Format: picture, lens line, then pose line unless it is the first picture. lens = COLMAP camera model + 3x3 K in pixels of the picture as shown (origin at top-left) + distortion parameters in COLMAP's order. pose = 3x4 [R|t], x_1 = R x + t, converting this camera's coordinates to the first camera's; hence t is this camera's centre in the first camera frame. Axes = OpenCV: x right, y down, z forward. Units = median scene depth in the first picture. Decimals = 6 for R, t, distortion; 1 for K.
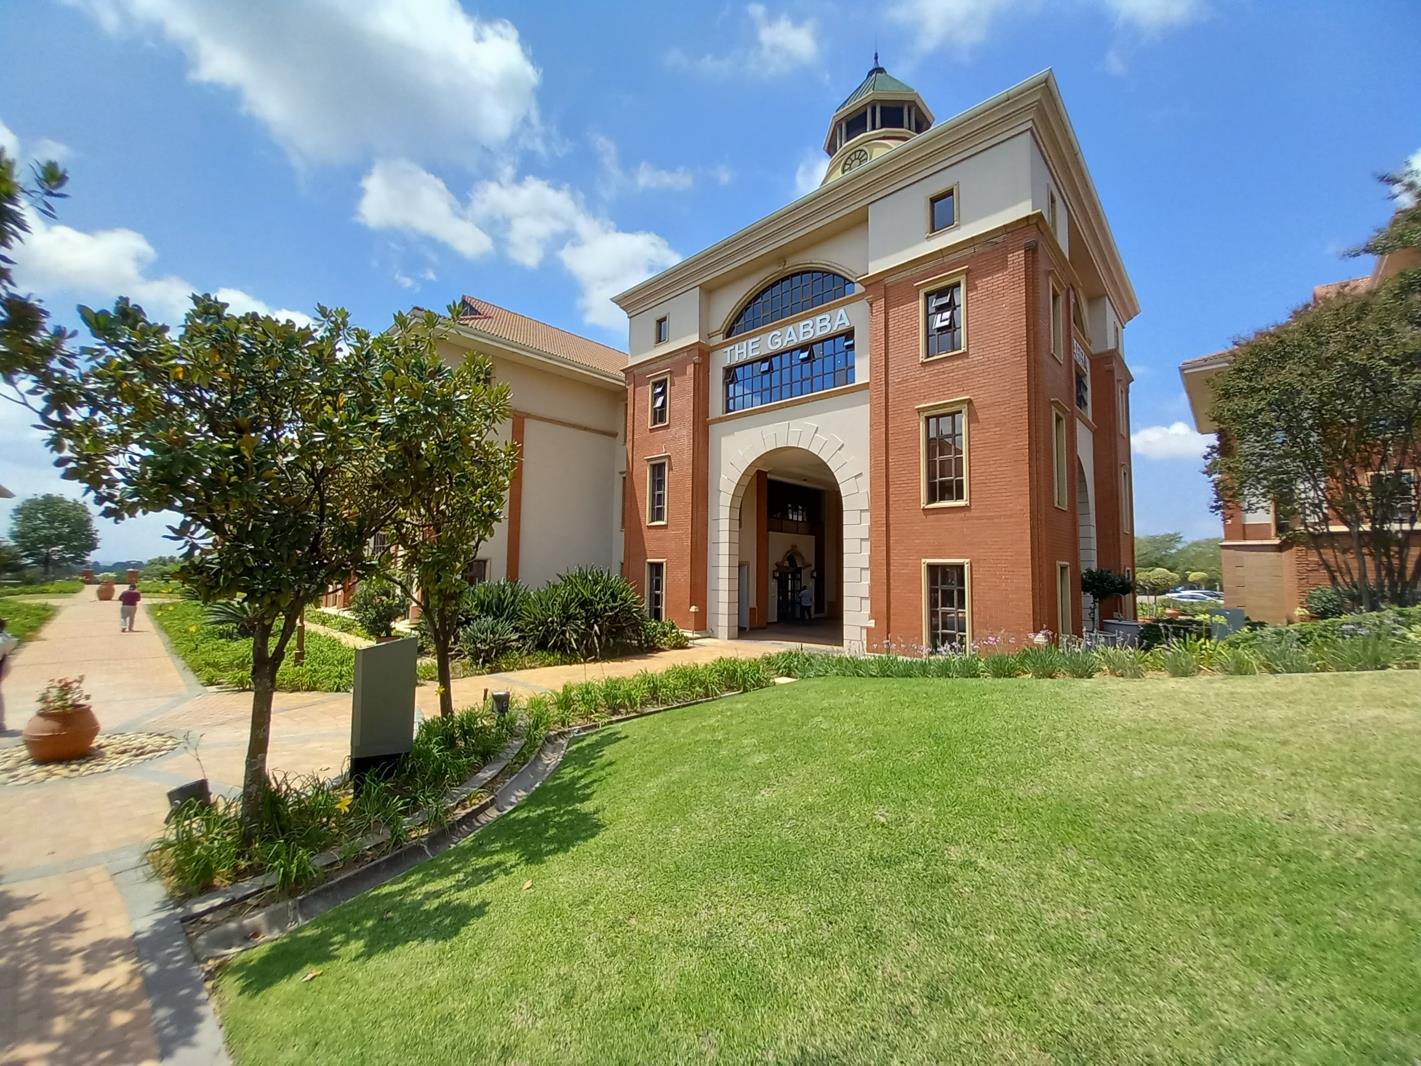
lens RADIAL K [[576.4, 0, 710.5], [0, 576.4, 533.0], [0, 0, 1]] dist [-0.001281, 0.000068]
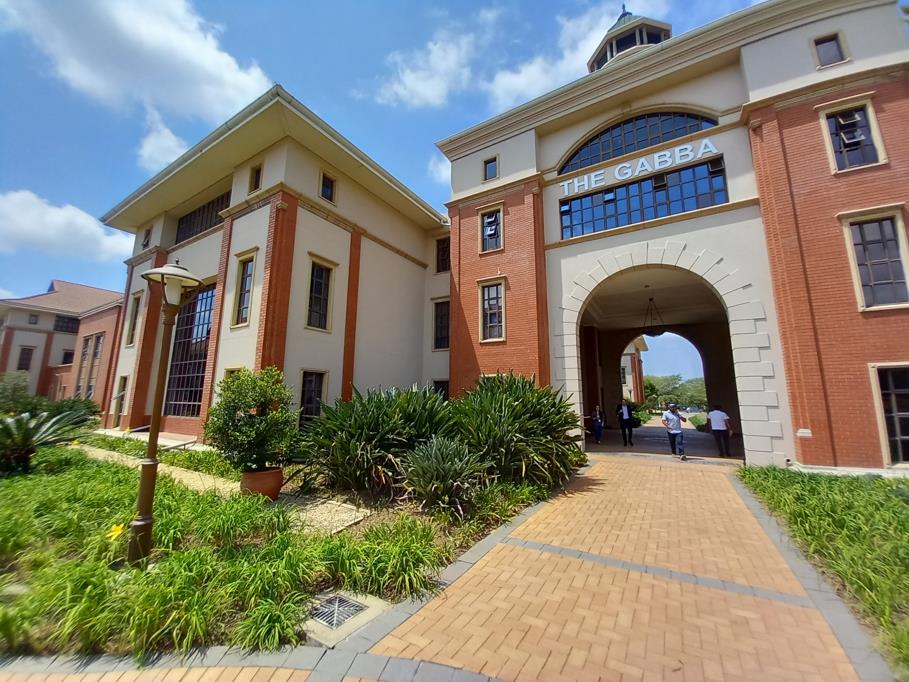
lens RADIAL K [[367.8, 0, 448.8], [0, 367.8, 335.6], [0, 0, 1]] dist [0.017677, -0.019280]
pose [[0.980727, 0.028474, 0.193297, -0.332681], [-0.007350, 0.994000, -0.109136, 0.053447], [-0.195245, 0.105612, 0.975052, 0.404173]]
